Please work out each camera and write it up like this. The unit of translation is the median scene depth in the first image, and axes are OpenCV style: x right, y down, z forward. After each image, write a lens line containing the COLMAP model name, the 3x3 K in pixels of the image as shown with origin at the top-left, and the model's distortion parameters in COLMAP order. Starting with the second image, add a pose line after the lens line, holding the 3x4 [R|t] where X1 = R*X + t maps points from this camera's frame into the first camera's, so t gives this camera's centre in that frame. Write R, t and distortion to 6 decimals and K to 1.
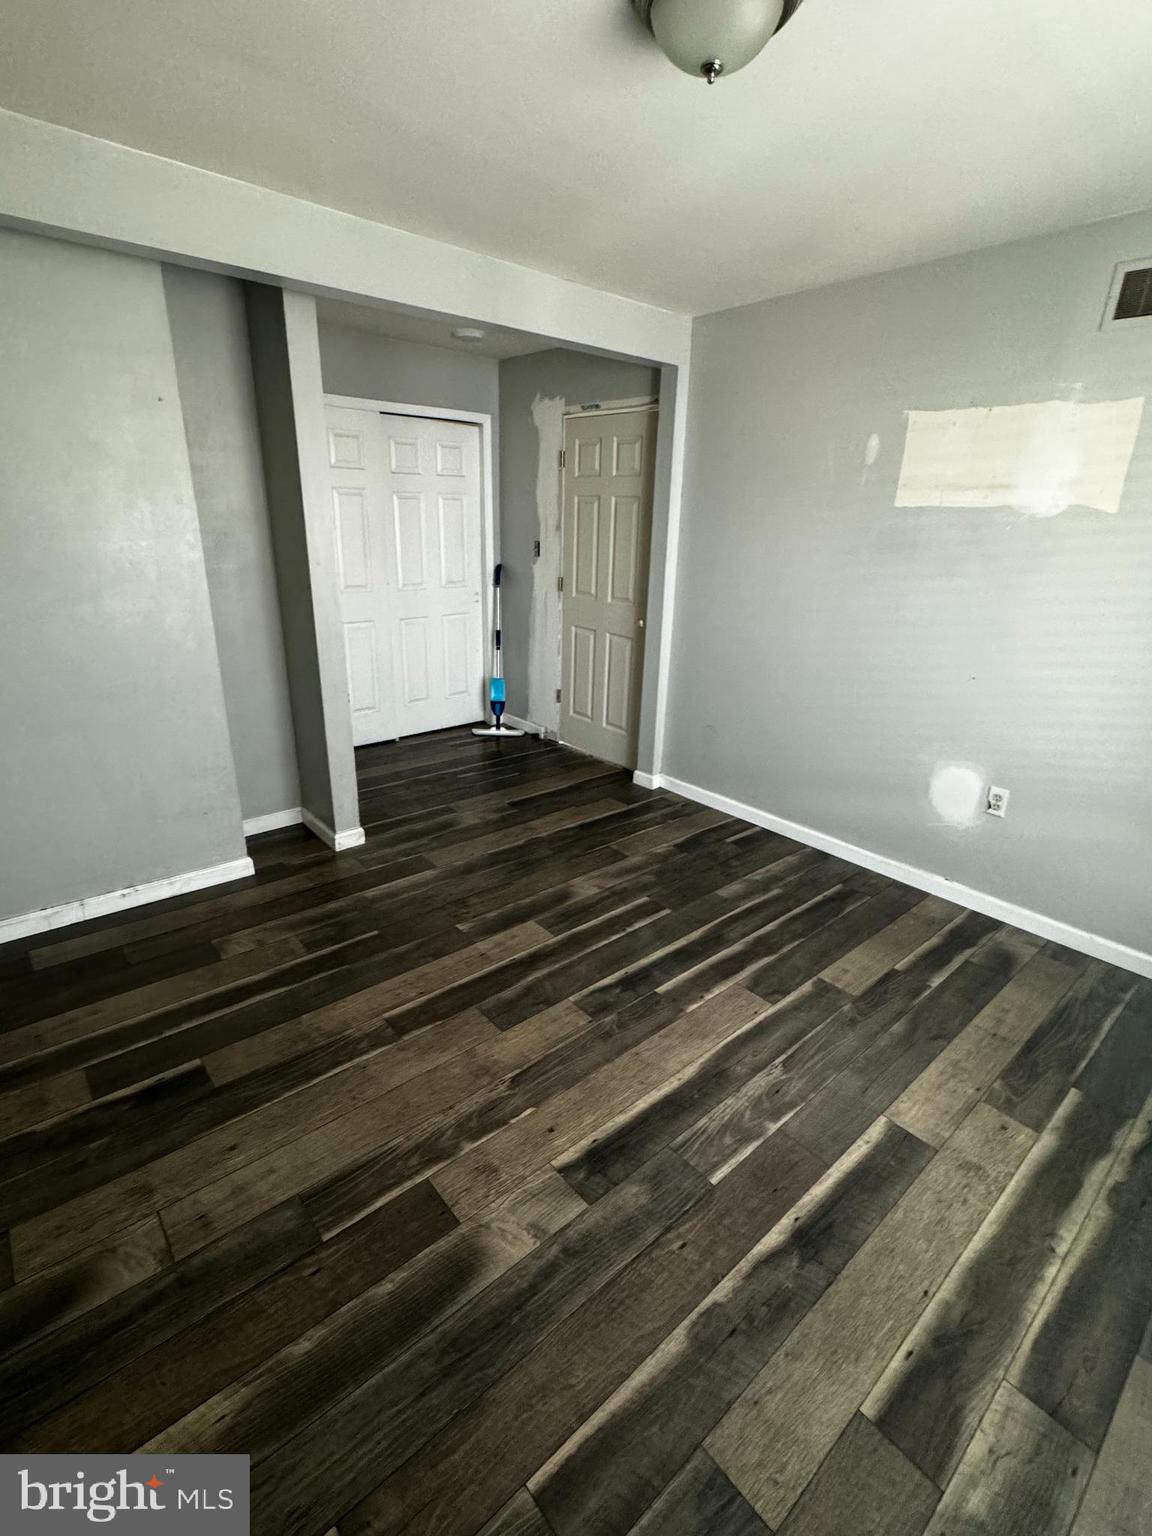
lens RADIAL K [[709.8, 0, 576.8], [0, 709.8, 770.2], [0, 0, 1]] dist [-0.002091, -0.000215]
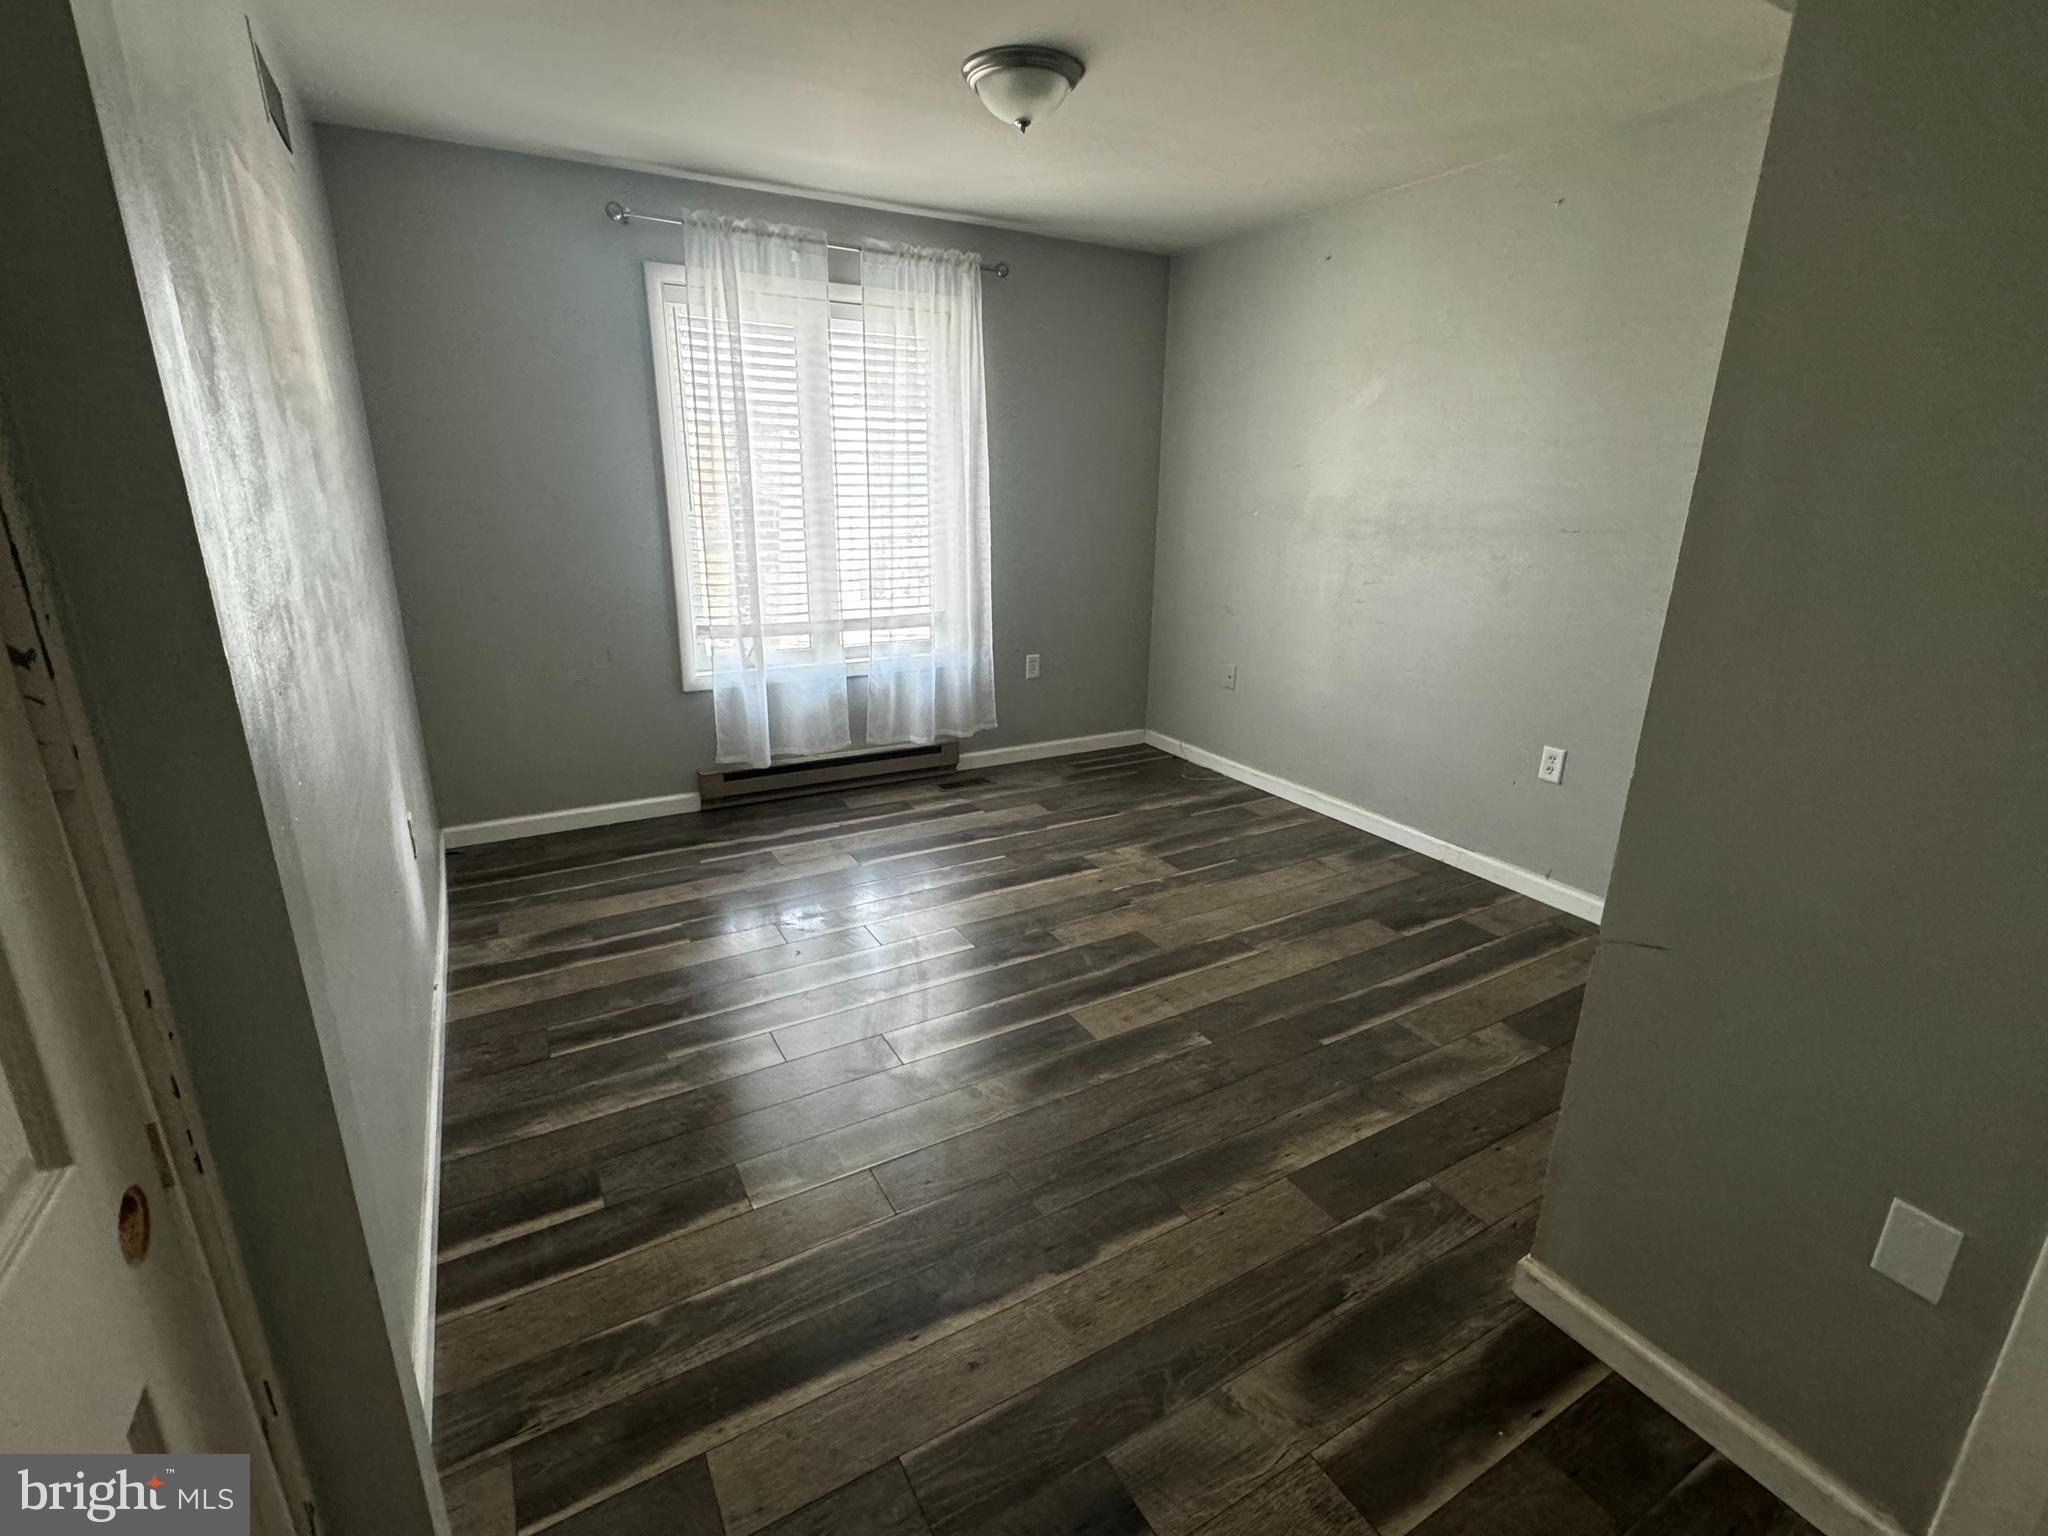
lens RADIAL K [[946.3, 0, 1024.8], [0, 946.3, 764.9], [0, 0, 1]] dist [-0.002091, -0.000215]
pose [[-0.981174, -0.096561, 0.167255, -0.145581], [0.024098, 0.798052, 0.602106, -0.652914], [-0.191618, 0.594801, -0.780701, 1.901843]]
